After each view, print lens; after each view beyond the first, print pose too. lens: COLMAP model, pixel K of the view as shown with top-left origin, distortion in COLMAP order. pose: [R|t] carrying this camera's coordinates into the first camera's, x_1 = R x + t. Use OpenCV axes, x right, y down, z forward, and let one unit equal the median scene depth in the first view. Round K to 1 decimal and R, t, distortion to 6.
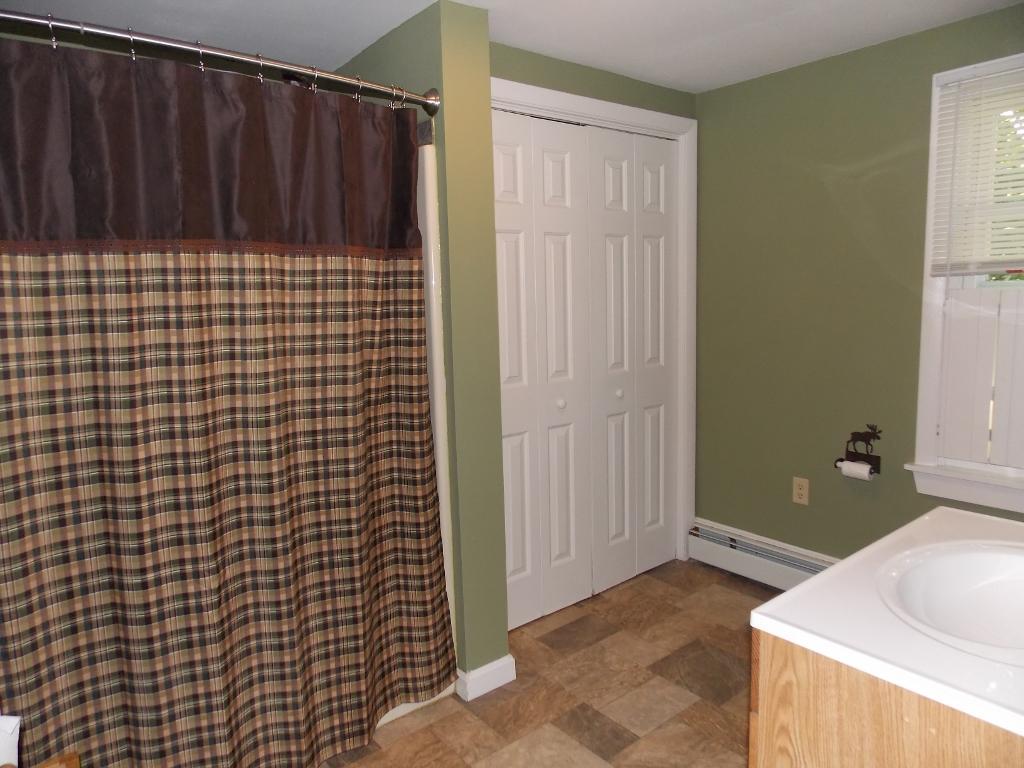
lens RADIAL K [[675.9, 0, 506.6], [0, 675.9, 377.7], [0, 0, 1]] dist [0.007420, 0.002488]
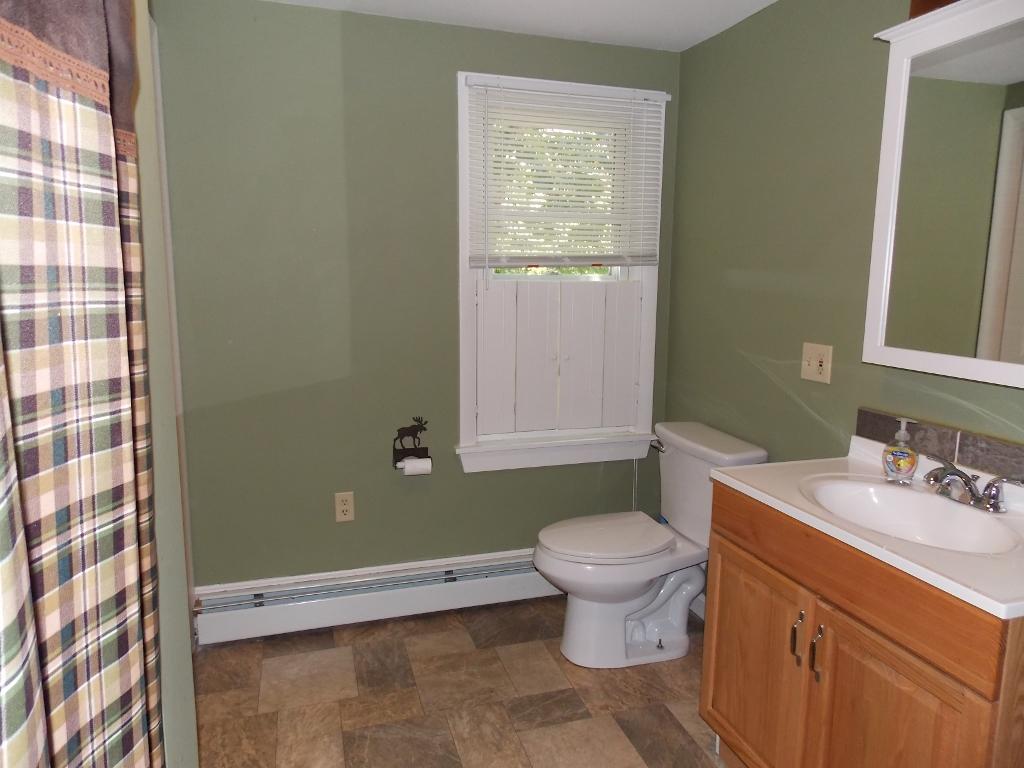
lens RADIAL K [[675.9, 0, 506.6], [0, 675.9, 377.7], [0, 0, 1]] dist [0.007420, 0.002488]
pose [[0.359350, -0.107886, 0.926946, -0.310460], [0.101481, 0.991922, 0.076107, -0.047976], [-0.927669, 0.066718, 0.367395, 0.513509]]
